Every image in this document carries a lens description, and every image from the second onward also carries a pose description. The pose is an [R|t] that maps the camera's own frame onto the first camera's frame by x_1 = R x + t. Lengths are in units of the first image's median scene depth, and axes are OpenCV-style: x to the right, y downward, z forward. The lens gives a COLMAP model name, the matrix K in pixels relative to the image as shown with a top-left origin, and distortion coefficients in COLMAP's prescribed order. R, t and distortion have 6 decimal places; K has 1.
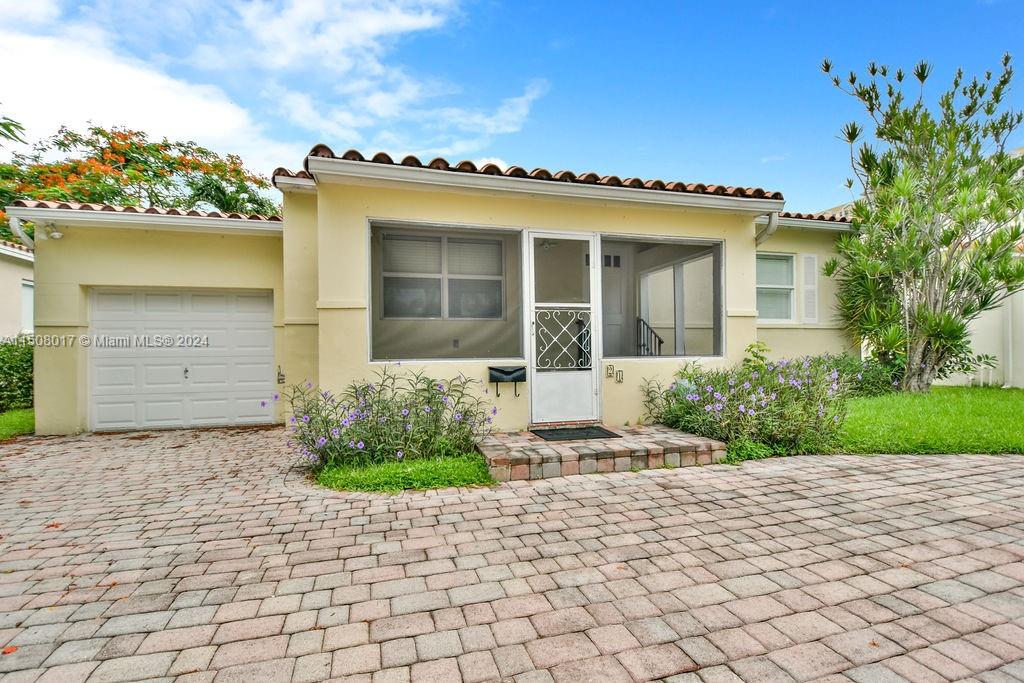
lens RADIAL K [[486.9, 0, 512.0], [0, 486.9, 341.5], [0, 0, 1]] dist [0.019802, -0.025241]
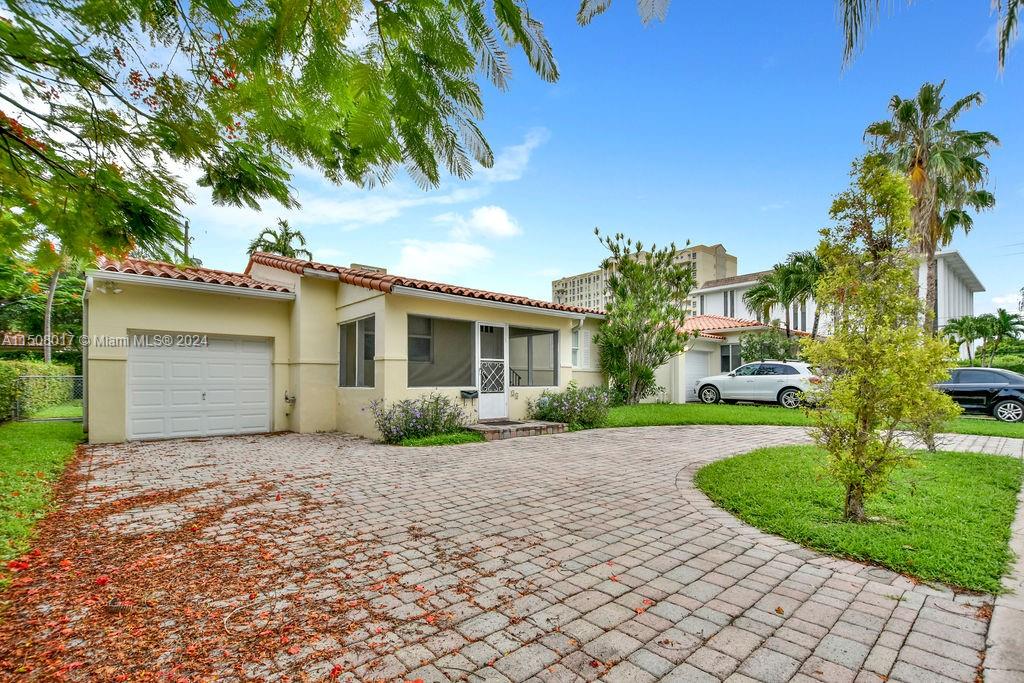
lens RADIAL K [[463.3, 0, 505.4], [0, 463.3, 360.4], [0, 0, 1]] dist [0.021988, -0.000583]
pose [[0.909588, 0.030179, 0.414414, -0.506876], [-0.019015, 0.999337, -0.031038, -0.011796], [-0.415076, 0.020352, 0.909559, -0.593493]]
